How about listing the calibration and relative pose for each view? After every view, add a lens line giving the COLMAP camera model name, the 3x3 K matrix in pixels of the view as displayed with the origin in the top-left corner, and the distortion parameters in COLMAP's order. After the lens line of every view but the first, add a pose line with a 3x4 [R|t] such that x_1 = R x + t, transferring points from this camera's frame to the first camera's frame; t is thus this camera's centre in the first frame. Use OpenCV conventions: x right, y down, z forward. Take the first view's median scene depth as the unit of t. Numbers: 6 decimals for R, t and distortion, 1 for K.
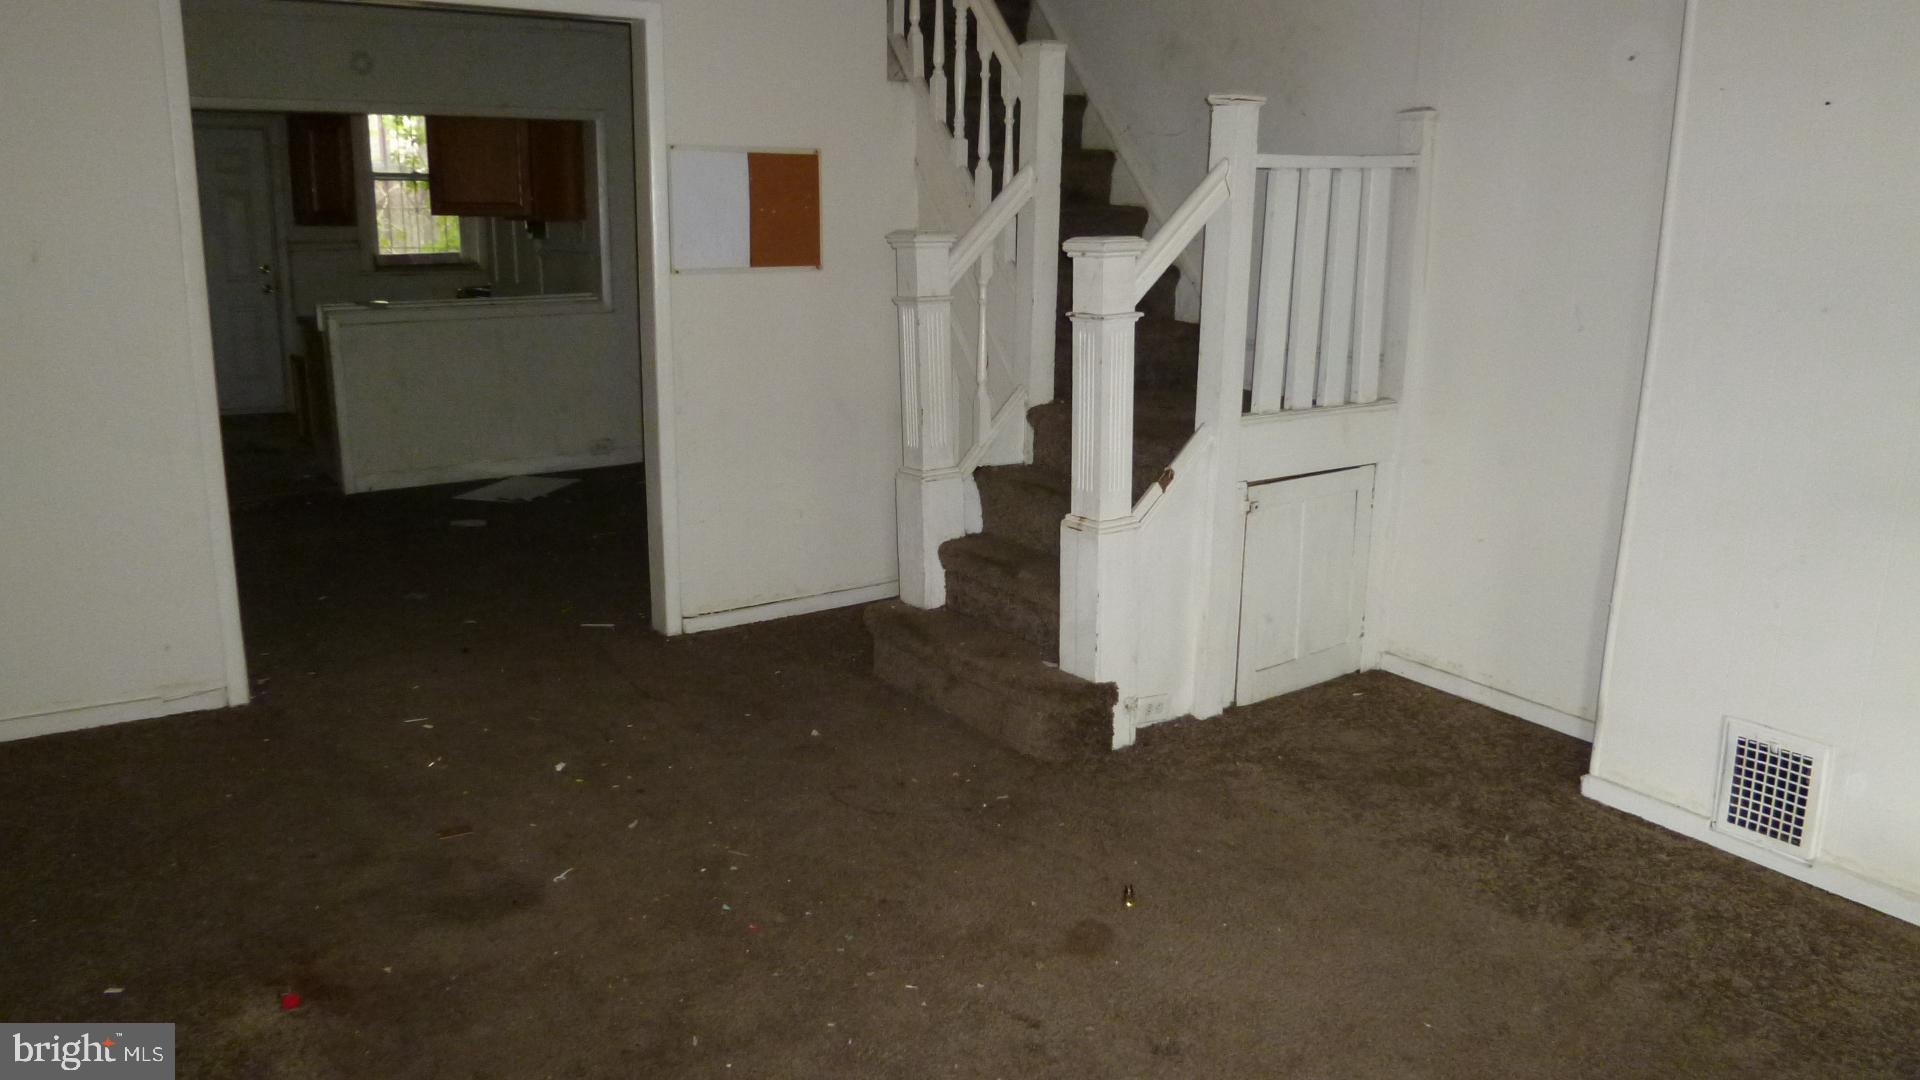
lens RADIAL K [[1462.8, 0, 954.9], [0, 1462.8, 535.3], [0, 0, 1]] dist [-0.008961, -0.001244]
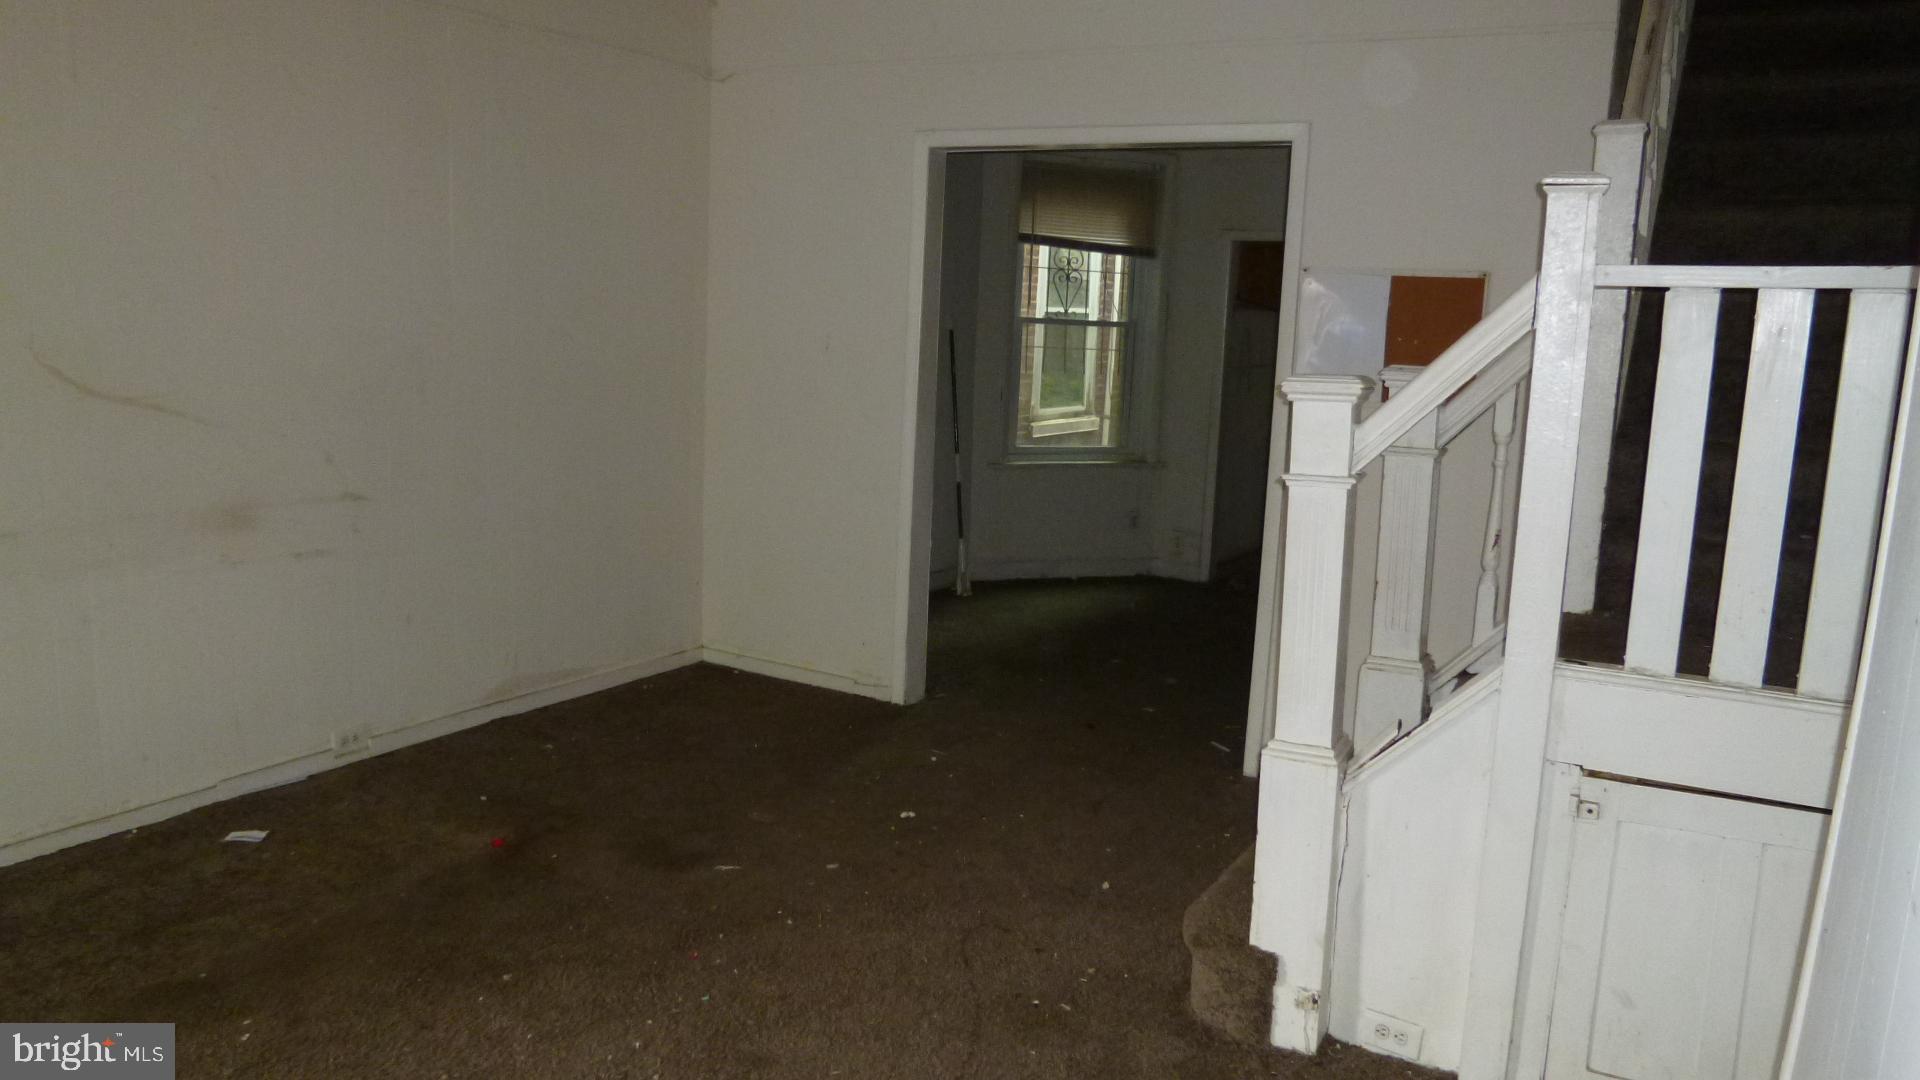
lens RADIAL K [[1462.8, 0, 954.9], [0, 1462.8, 535.3], [0, 0, 1]] dist [-0.008961, -0.001244]
pose [[0.416257, 0.149755, -0.896830, 0.572045], [-0.230029, 0.971601, 0.055474, -0.095389], [0.879668, 0.183205, 0.438884, 0.402983]]
